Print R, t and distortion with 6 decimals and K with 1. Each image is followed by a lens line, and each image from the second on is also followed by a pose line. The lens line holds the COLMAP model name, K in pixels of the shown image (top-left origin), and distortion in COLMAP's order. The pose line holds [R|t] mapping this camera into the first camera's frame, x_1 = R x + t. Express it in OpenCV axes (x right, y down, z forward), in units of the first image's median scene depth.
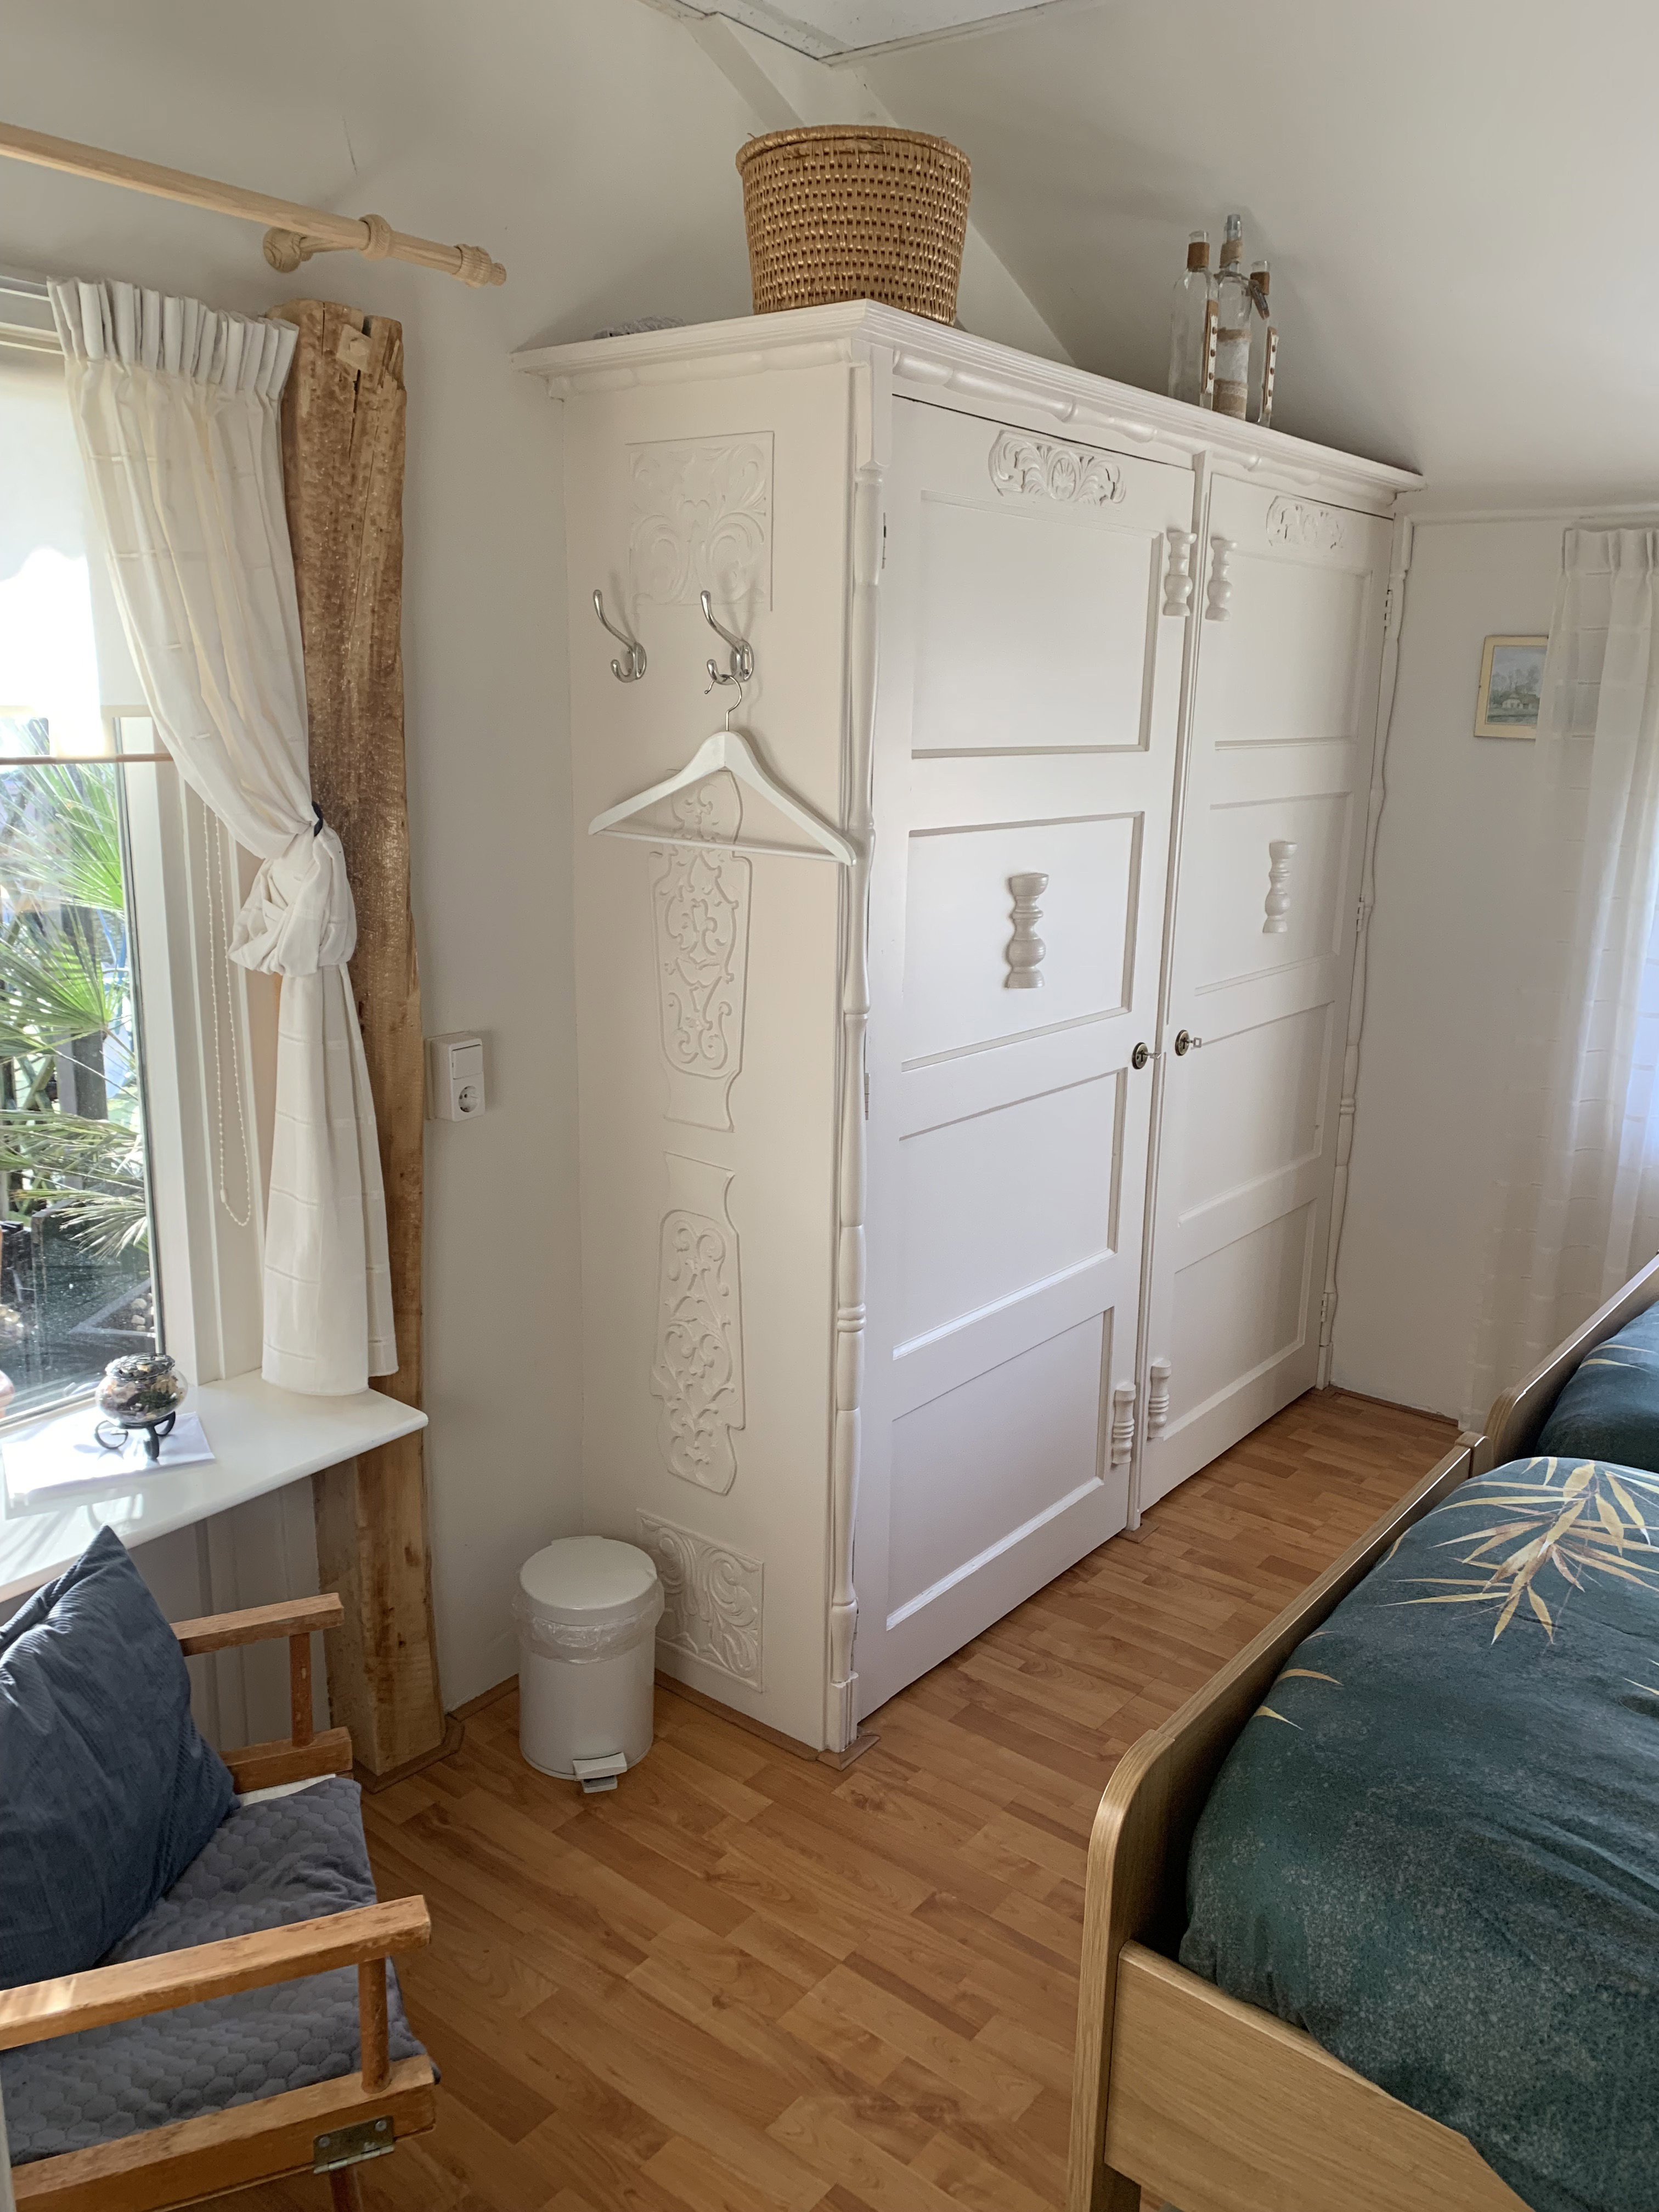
lens RADIAL K [[1686.5, 0, 829.5], [0, 1686.5, 1106.0], [0, 0, 1]] dist [-0.000922, -0.001008]
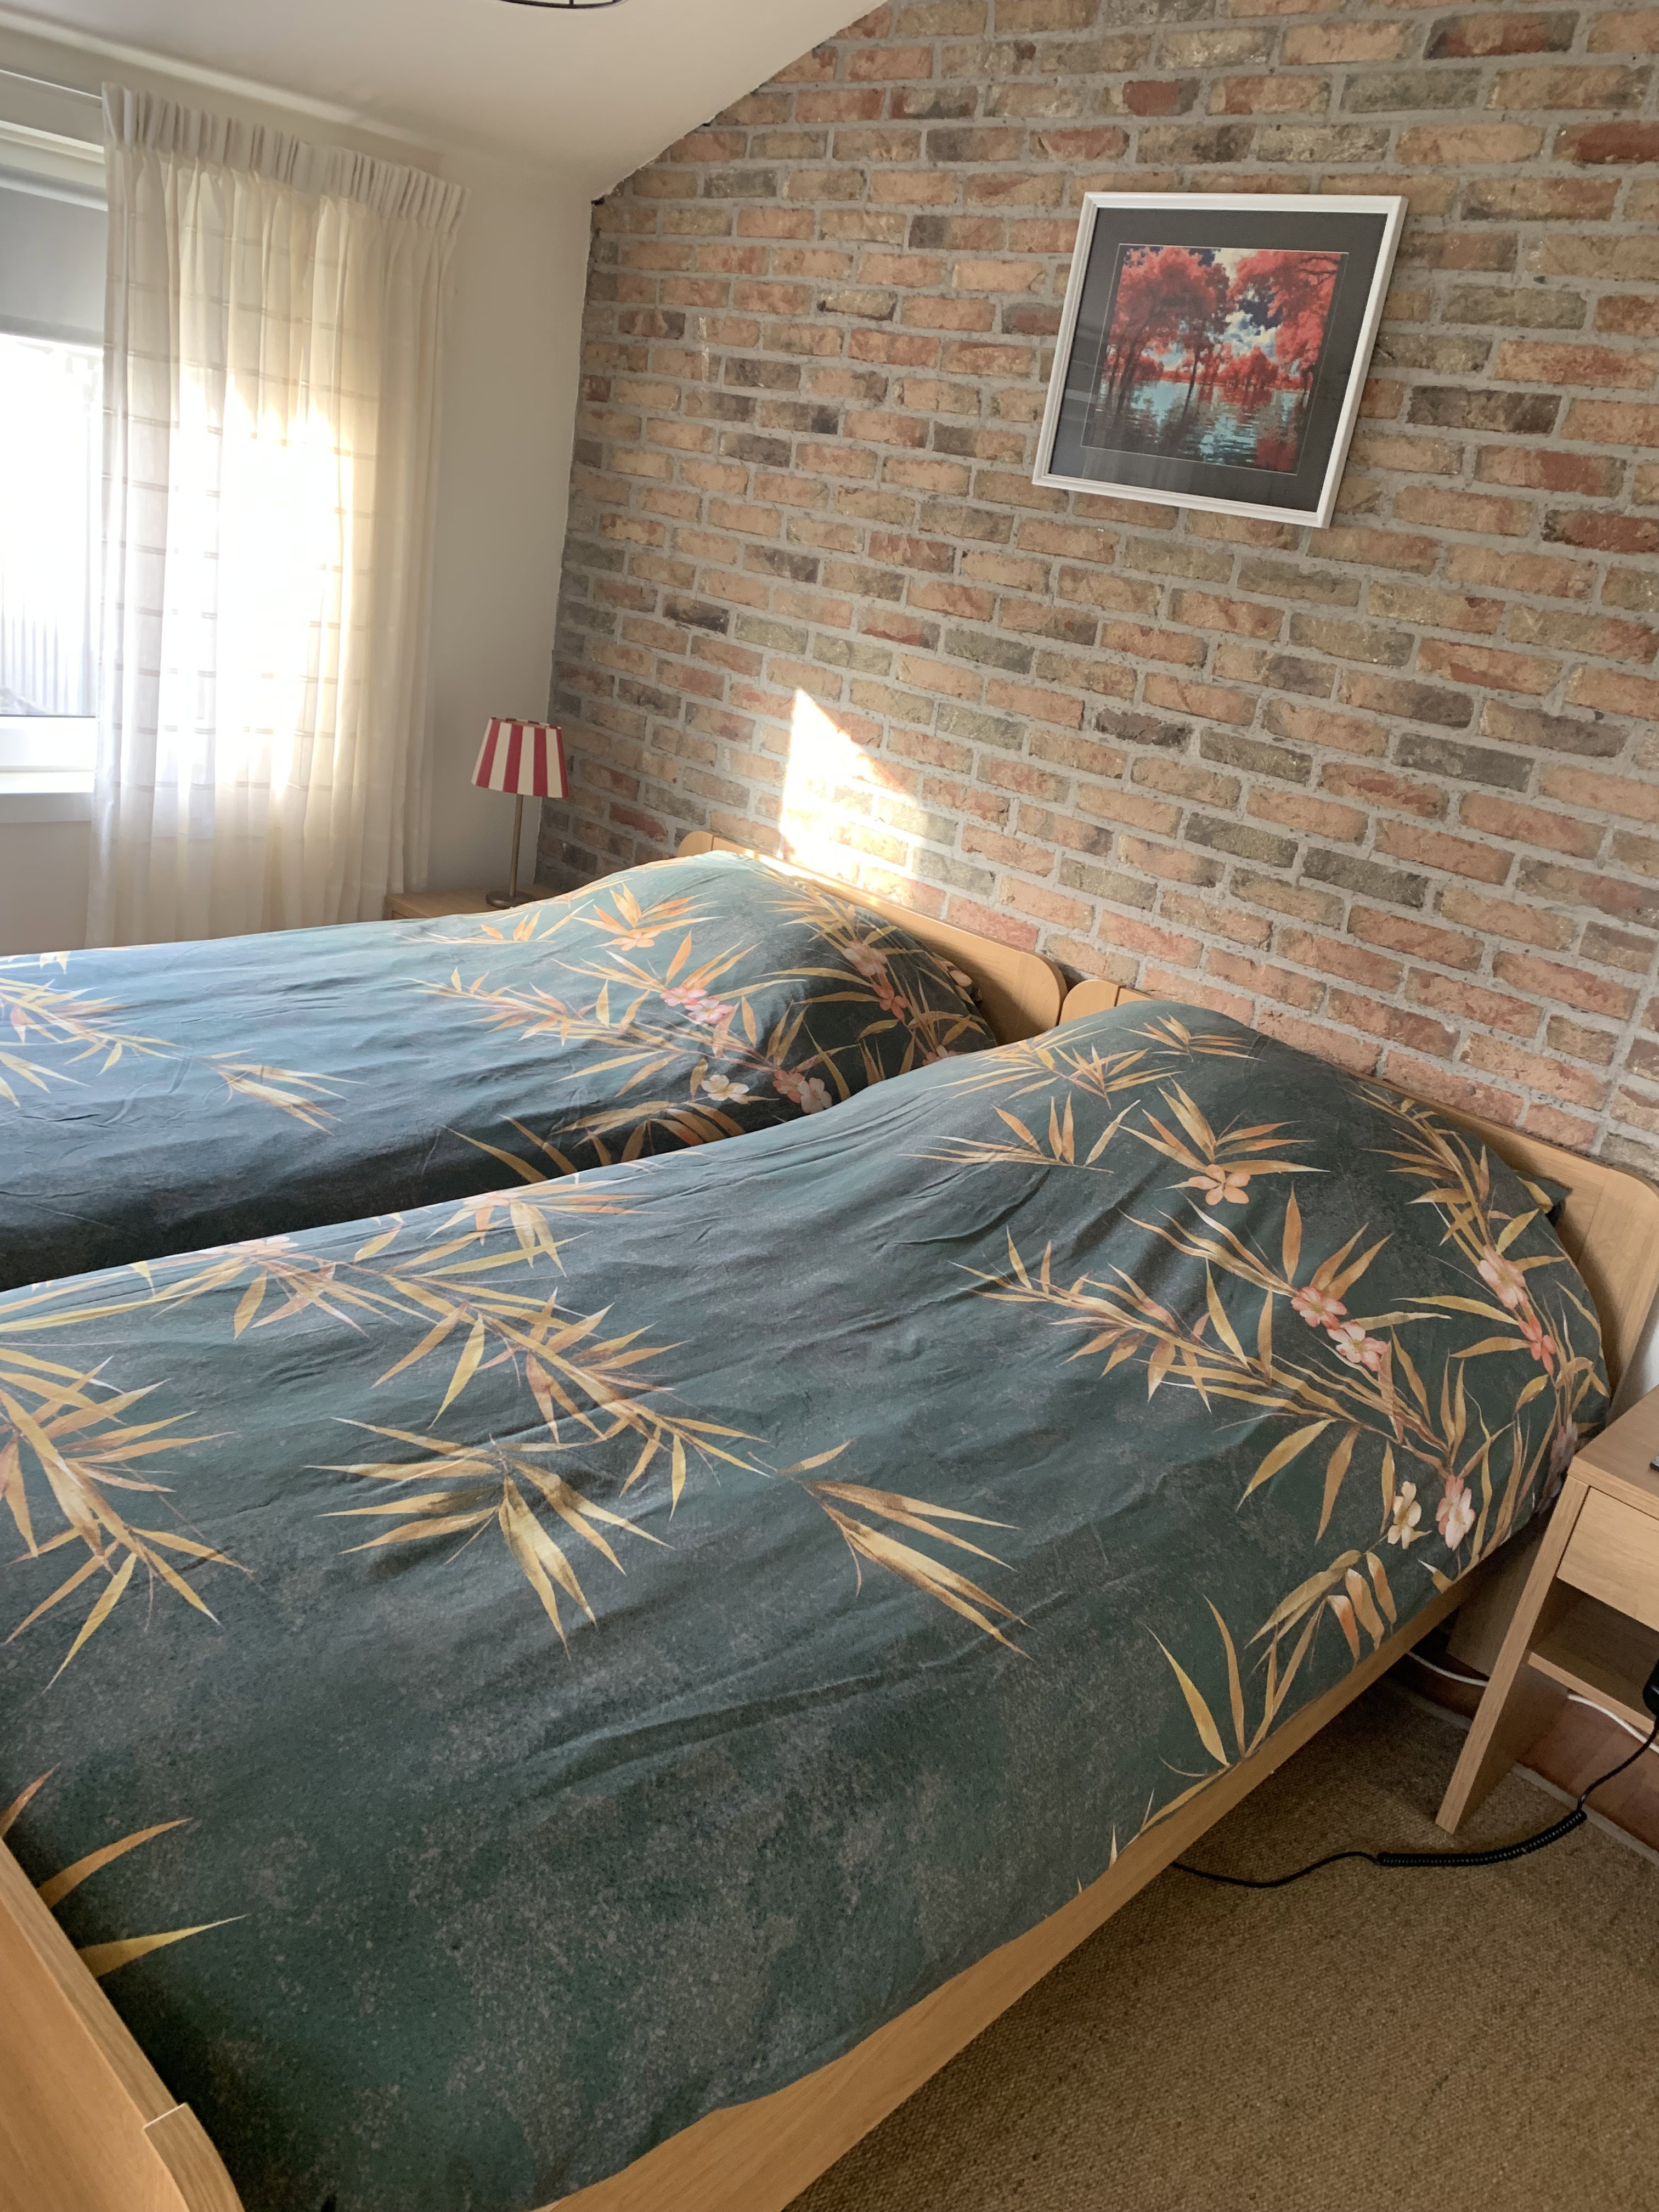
lens RADIAL K [[1686.5, 0, 829.5], [0, 1686.5, 1106.0], [0, 0, 1]] dist [-0.000922, -0.001008]
pose [[0.102031, -0.357450, 0.928342, -0.211169], [0.087952, 0.932799, 0.349499, -0.144857], [-0.990886, 0.045989, 0.126613, 0.751028]]
